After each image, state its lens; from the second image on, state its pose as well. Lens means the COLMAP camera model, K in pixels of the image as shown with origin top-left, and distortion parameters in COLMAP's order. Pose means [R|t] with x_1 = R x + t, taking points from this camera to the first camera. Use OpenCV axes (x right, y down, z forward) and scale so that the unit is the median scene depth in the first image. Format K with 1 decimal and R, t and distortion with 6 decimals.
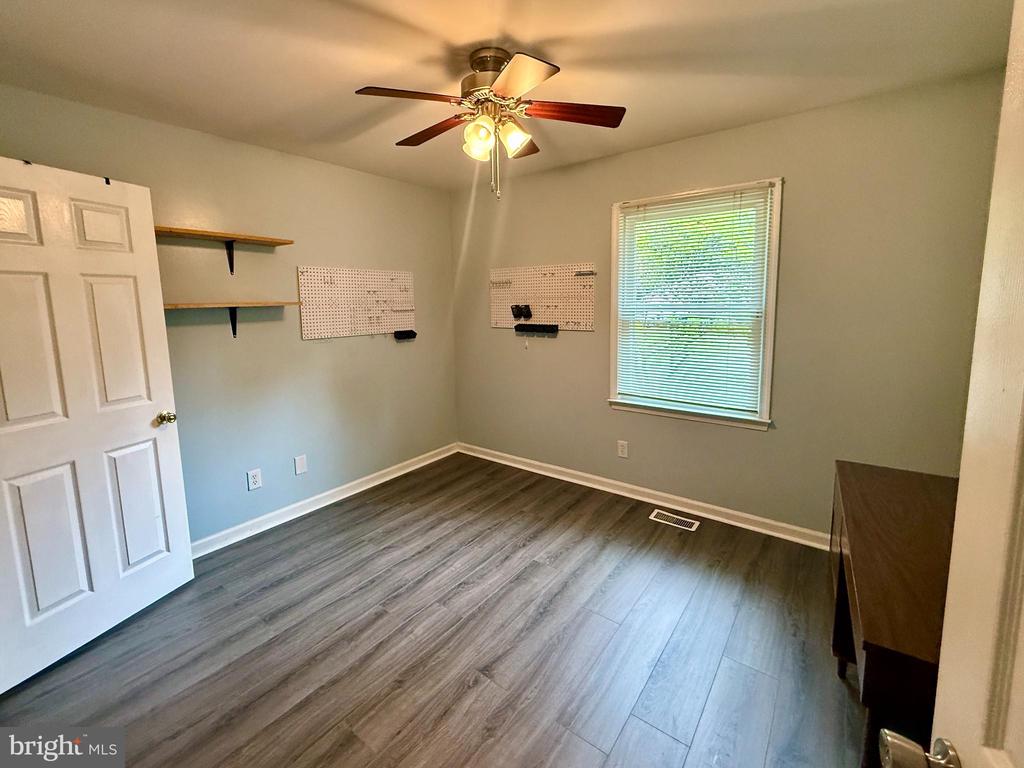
lens RADIAL K [[454.5, 0, 518.8], [0, 454.5, 355.3], [0, 0, 1]] dist [-0.002662, 0.001170]
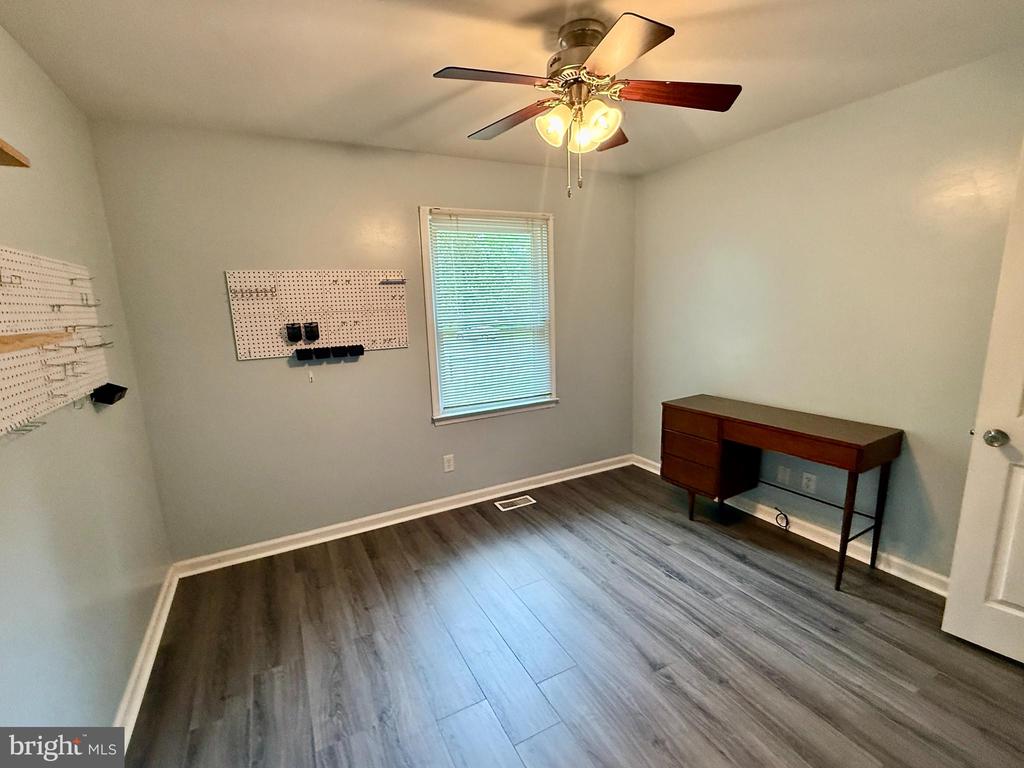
lens RADIAL K [[454.5, 0, 511.4], [0, 454.5, 386.0], [0, 0, 1]] dist [-0.002662, 0.001170]
pose [[0.423259, -0.168908, 0.890124, -0.583142], [0.138298, 0.983000, 0.120770, -0.061038], [-0.895391, 0.071985, 0.439424, 0.449338]]
